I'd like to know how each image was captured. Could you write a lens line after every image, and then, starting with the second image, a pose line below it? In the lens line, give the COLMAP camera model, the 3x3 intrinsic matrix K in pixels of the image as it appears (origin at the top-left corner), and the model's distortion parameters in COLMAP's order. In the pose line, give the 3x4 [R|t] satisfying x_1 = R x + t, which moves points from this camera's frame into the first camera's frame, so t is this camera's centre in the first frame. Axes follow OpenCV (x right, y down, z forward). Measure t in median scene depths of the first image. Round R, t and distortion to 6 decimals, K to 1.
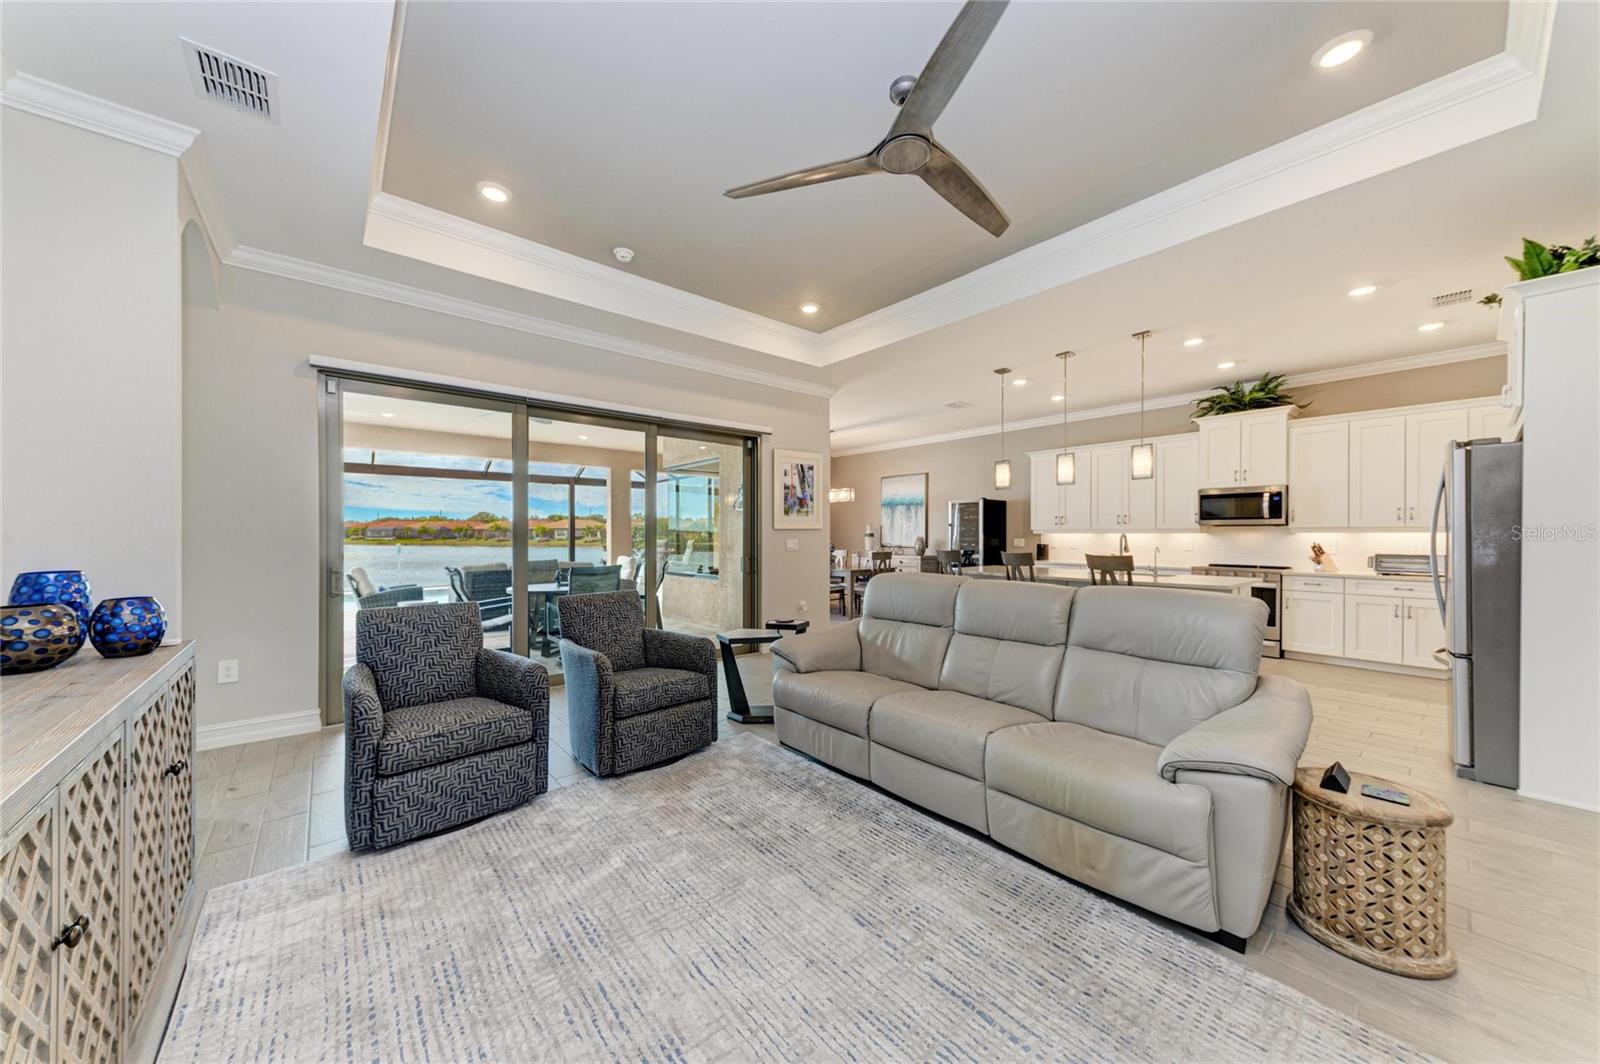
lens RADIAL K [[563.9, 0, 801.6], [0, 563.9, 534.0], [0, 0, 1]] dist [0.015649, -0.002873]
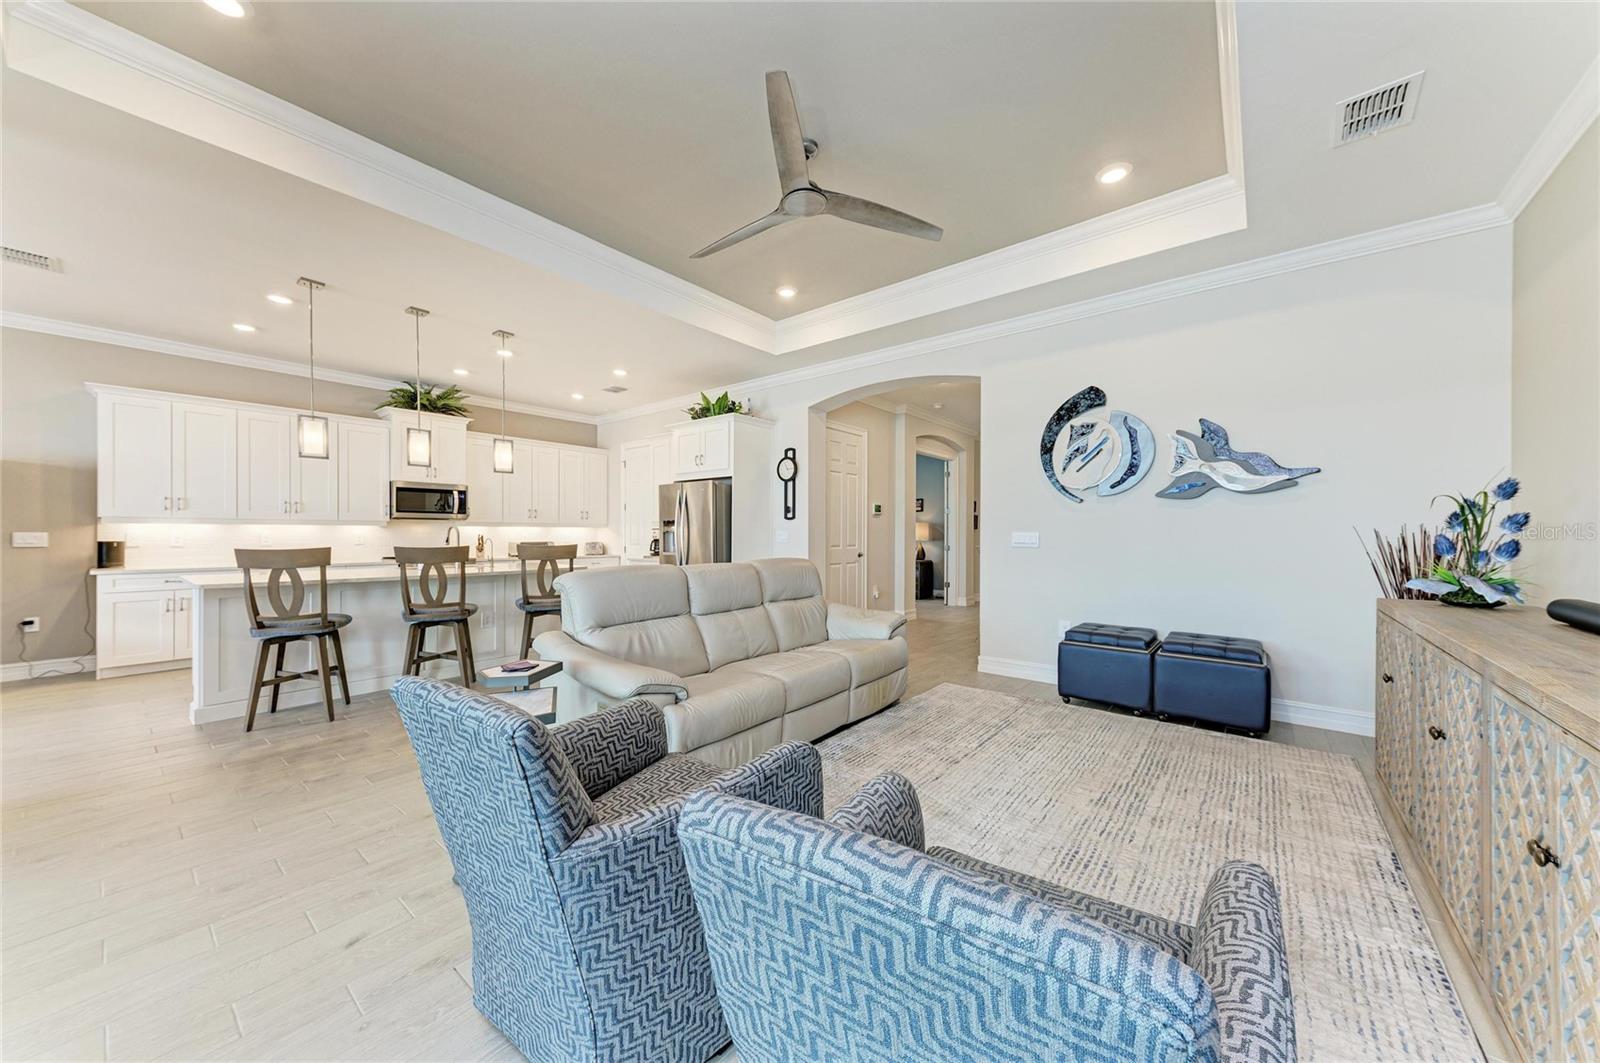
lens RADIAL K [[563.9, 0, 802.9], [0, 563.9, 535.7], [0, 0, 1]] dist [0.015649, -0.002873]
pose [[-0.186557, -0.005874, 0.982427, -0.404007], [-0.003216, 0.999980, 0.005368, 0.008550], [-0.982439, -0.002158, -0.186572, 0.503985]]
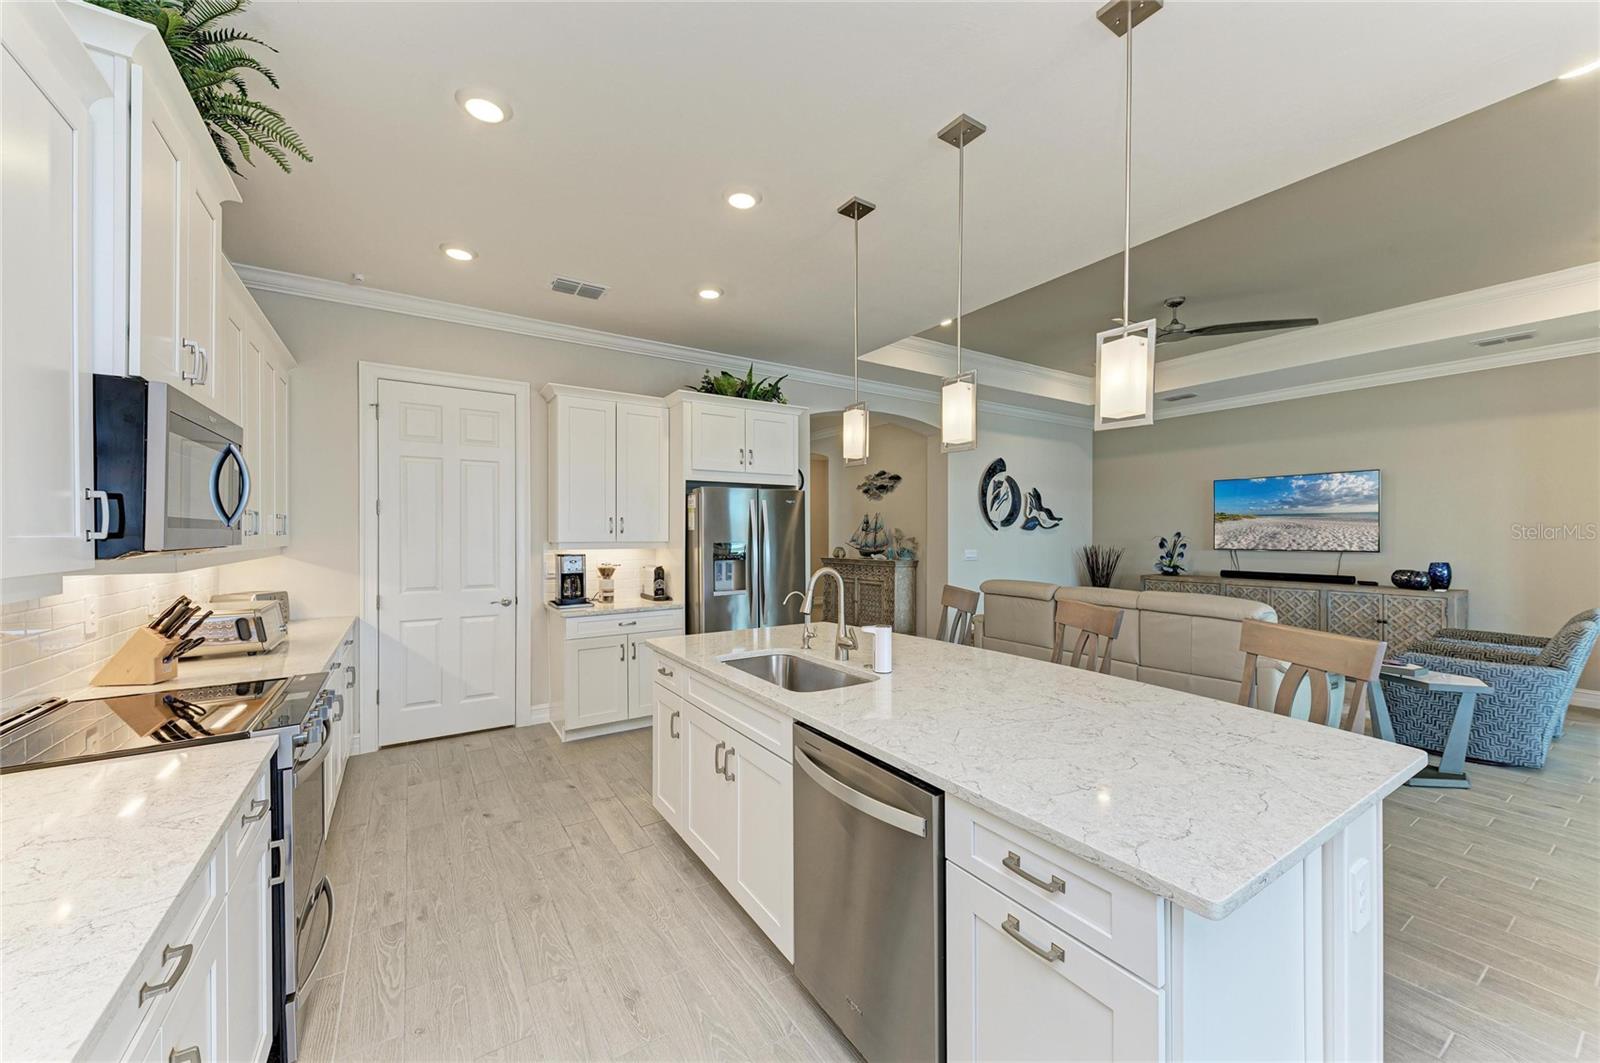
lens RADIAL K [[594.2, 0, 803.1], [0, 594.2, 533.8], [0, 0, 1]] dist [0.021636, -0.004584]
pose [[-0.992315, 0.000211, 0.123735, 0.444061], [0.000160, 1.000000, -0.000421, -0.022502], [-0.123735, -0.000398, -0.992315, 1.224846]]
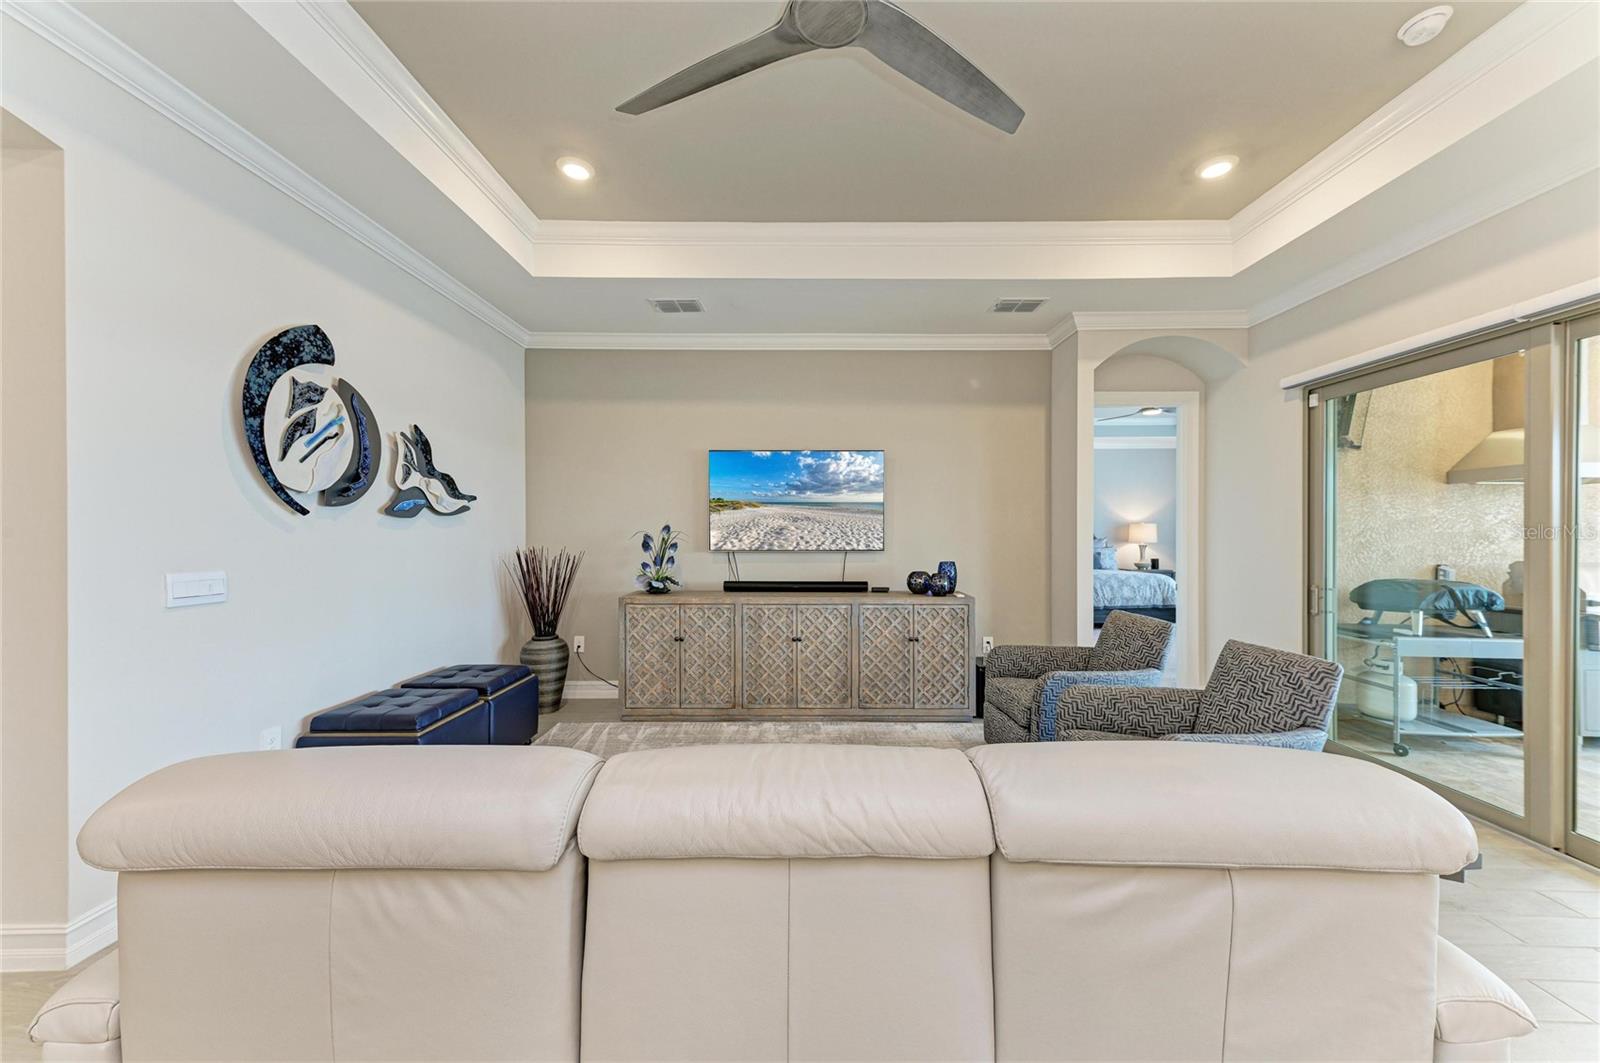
lens RADIAL K [[563.9, 0, 804.8], [0, 563.9, 533.4], [0, 0, 1]] dist [0.015649, -0.002873]
pose [[-0.655048, -0.000150, -0.755587, 0.289404], [-0.001257, 0.999999, 0.000891, -0.016802], [0.755586, 0.001533, -0.655048, 0.583531]]
